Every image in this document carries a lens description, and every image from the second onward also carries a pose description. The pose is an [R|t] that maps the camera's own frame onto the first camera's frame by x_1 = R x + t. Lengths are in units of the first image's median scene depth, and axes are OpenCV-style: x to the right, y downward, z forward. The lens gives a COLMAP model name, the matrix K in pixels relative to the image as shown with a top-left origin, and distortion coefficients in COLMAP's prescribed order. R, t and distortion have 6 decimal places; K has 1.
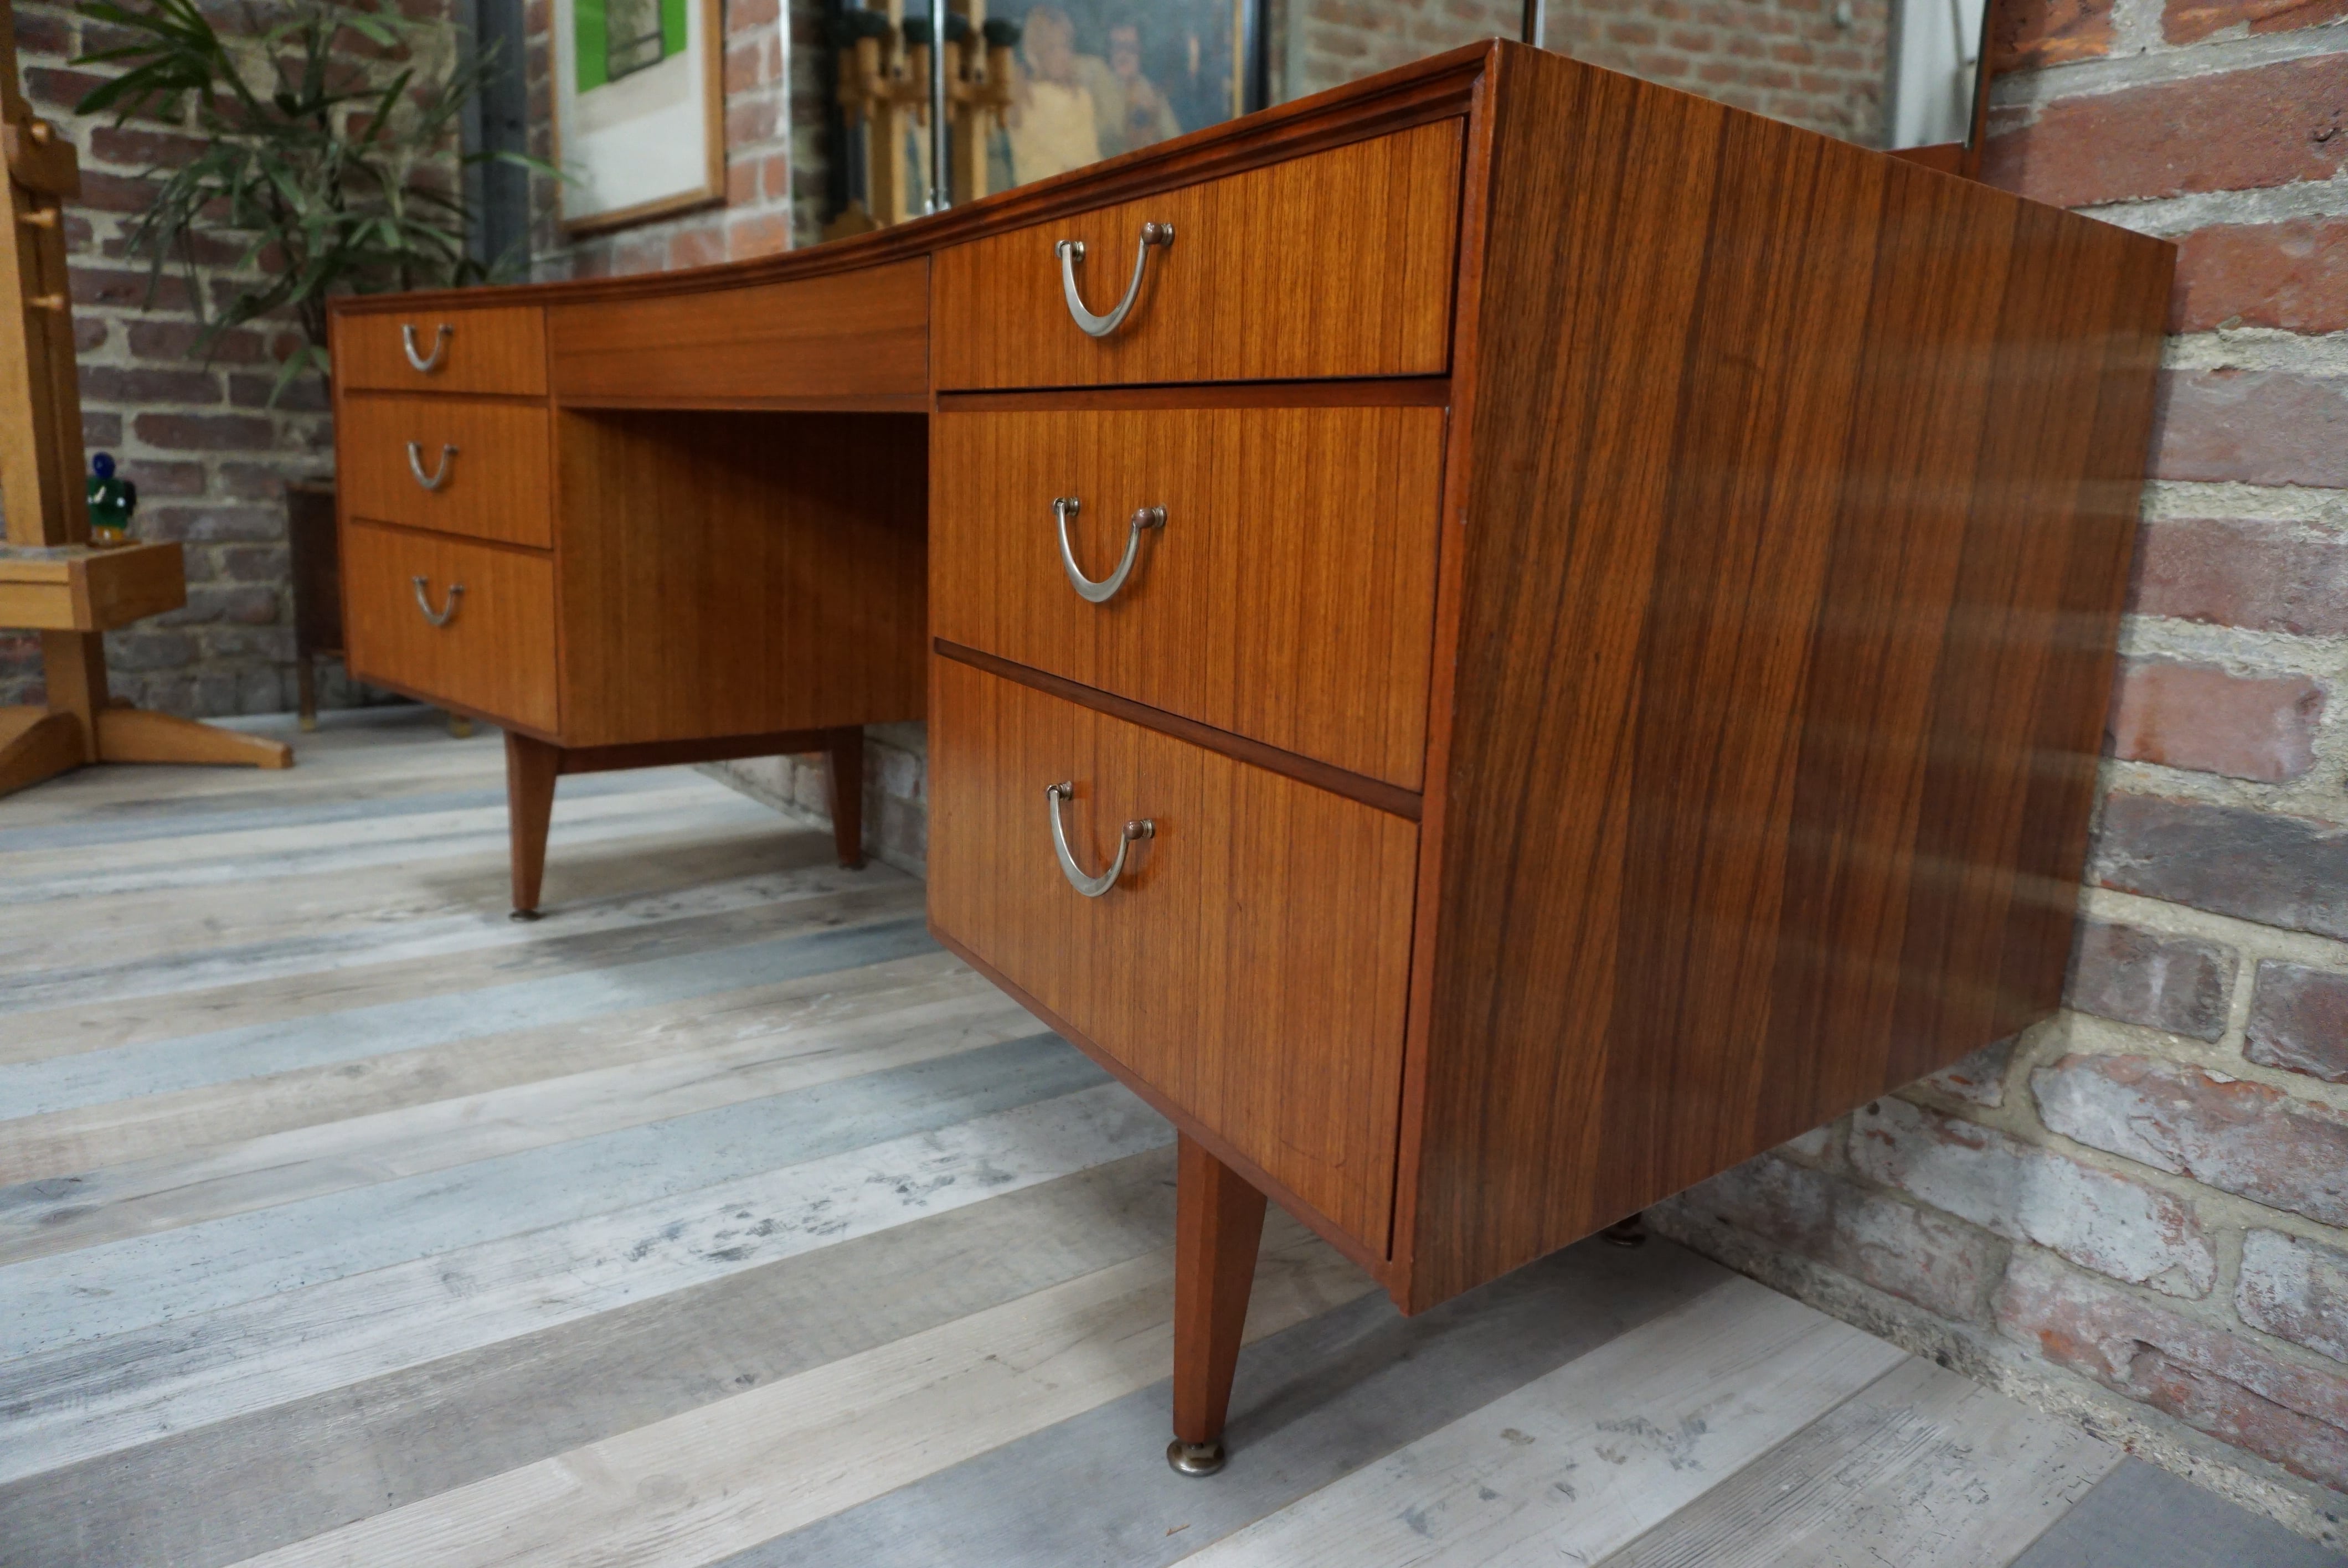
lens RADIAL K [[1585.2, 0, 1187.1], [0, 1585.2, 775.5], [0, 0, 1]] dist [-0.066816, 0.044803]
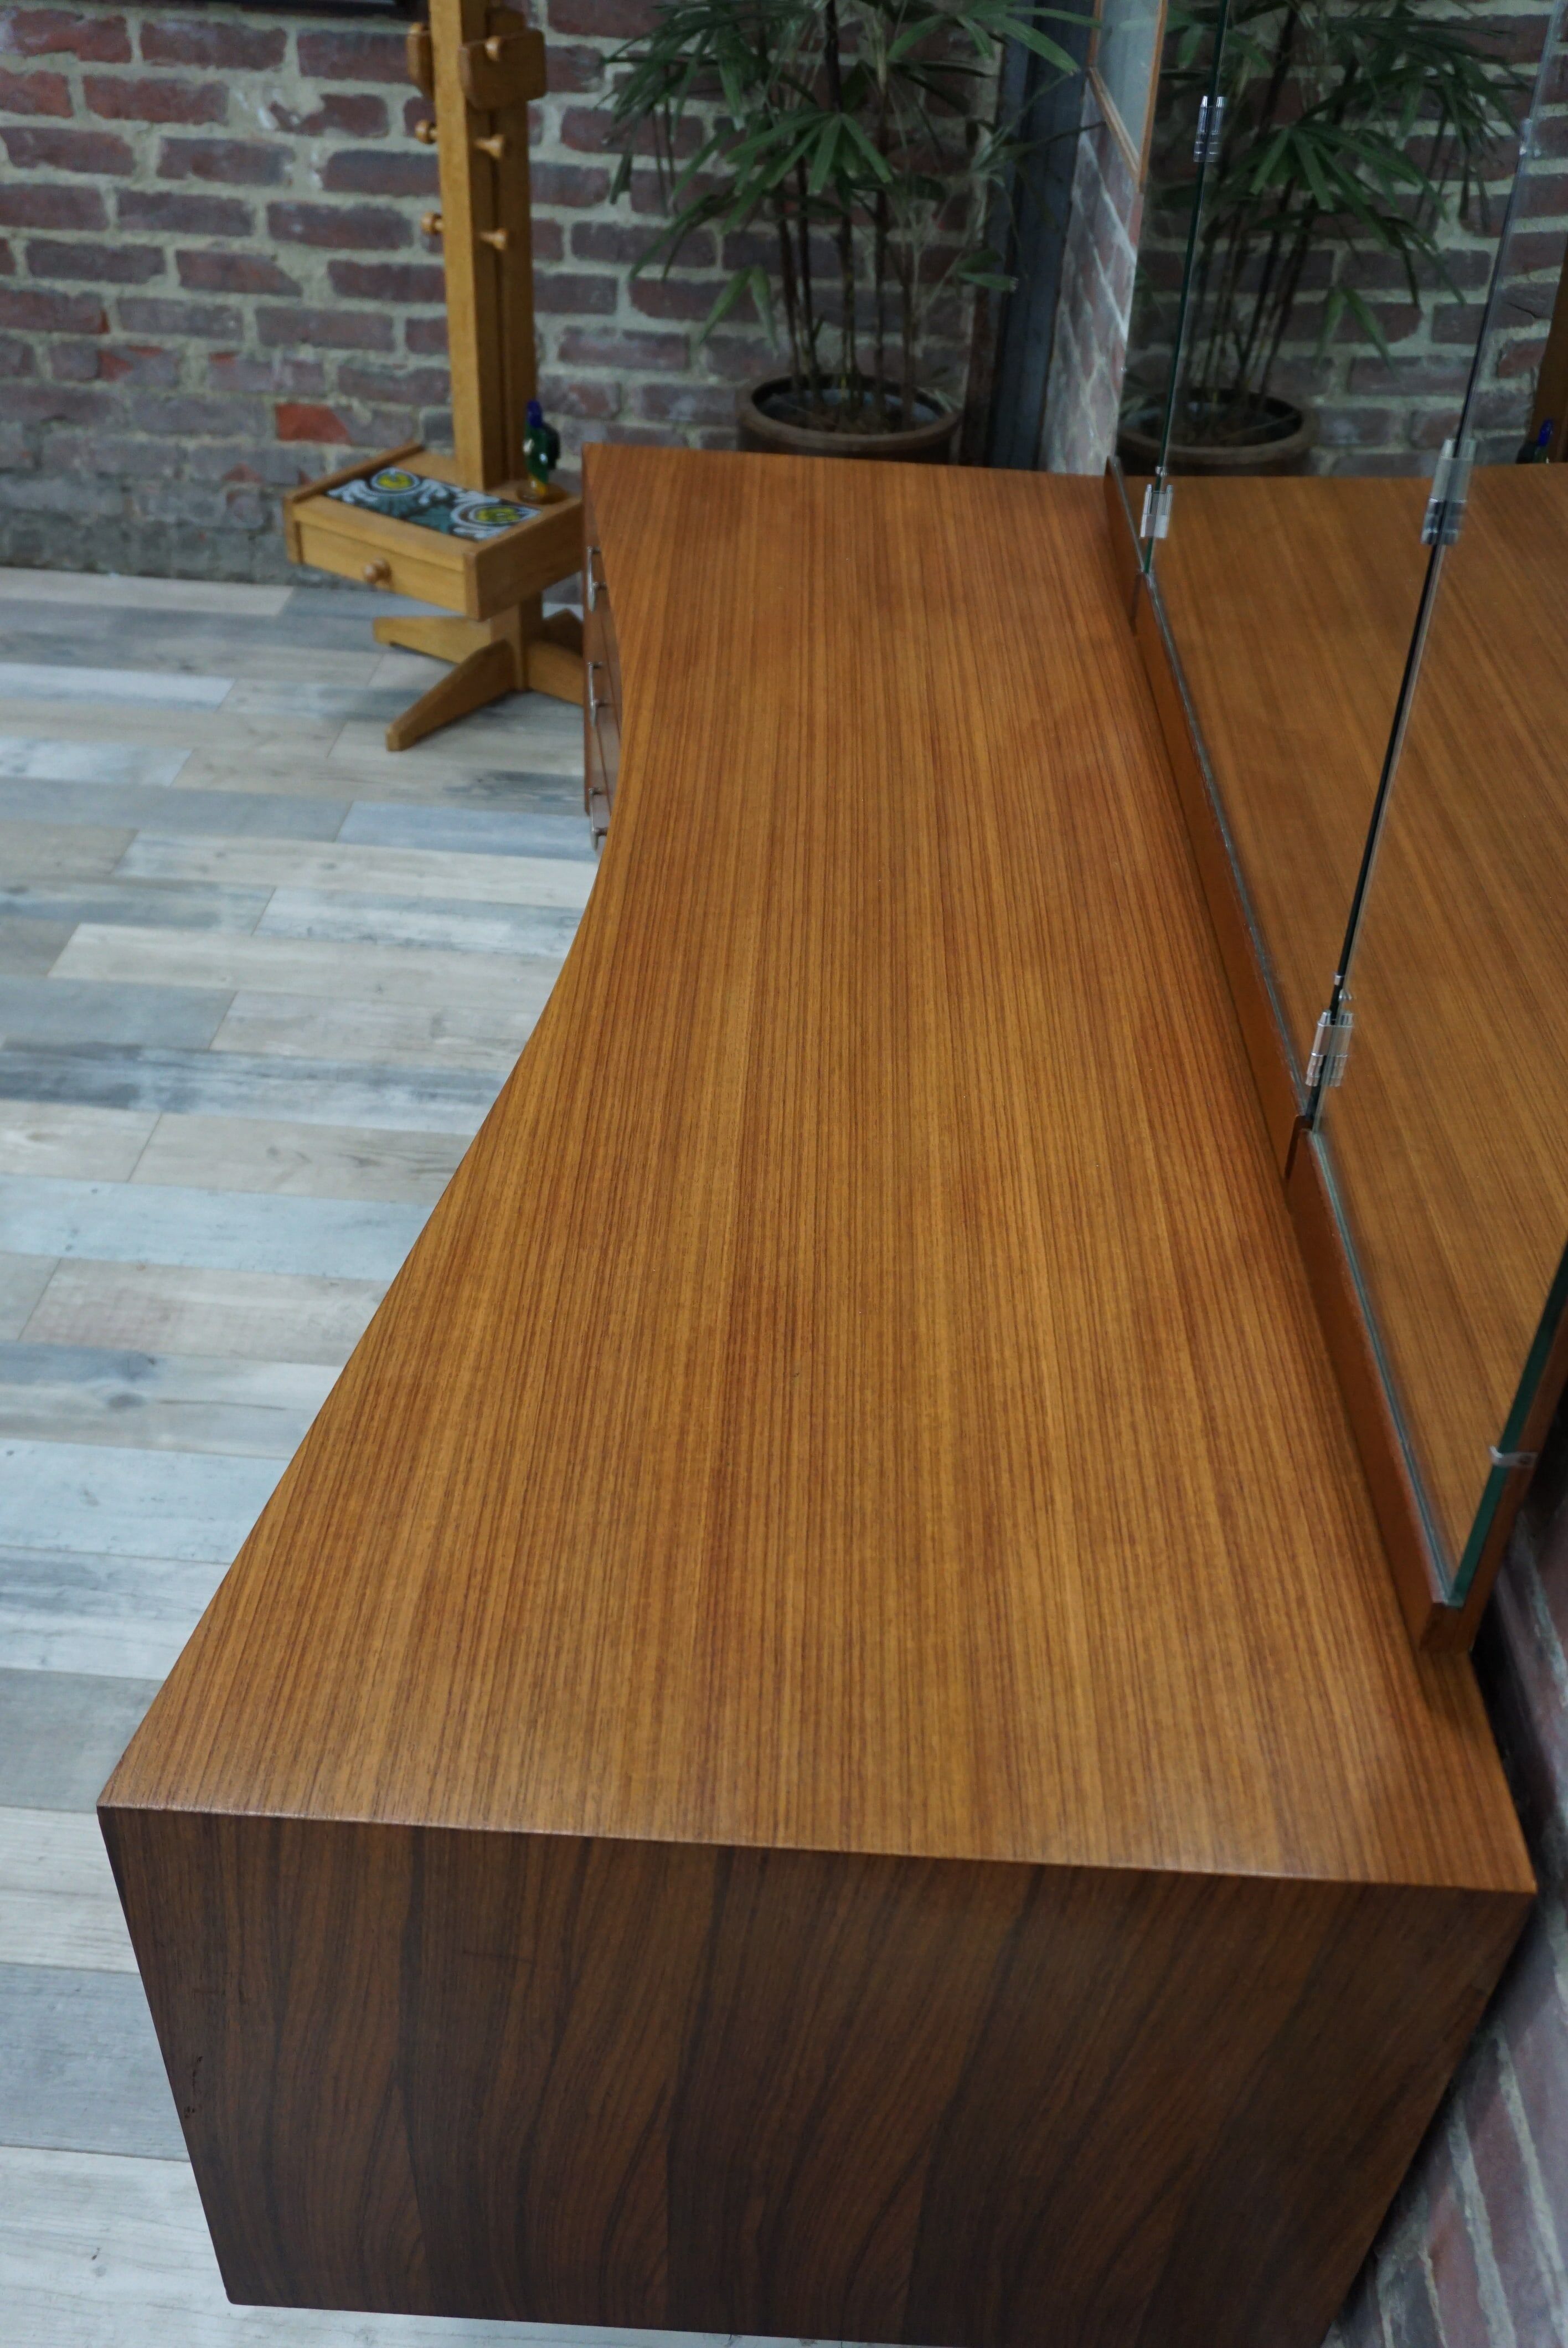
lens RADIAL K [[2034.4, 0, 784.0], [0, 2034.4, 1174.0], [0, 0, 1]] dist [0.001416, -0.008555]
pose [[0.747844, 0.399670, -0.530088, 0.587989], [-0.148289, 0.878867, 0.453434, -0.797619], [0.647101, -0.260492, 0.716523, 0.138167]]
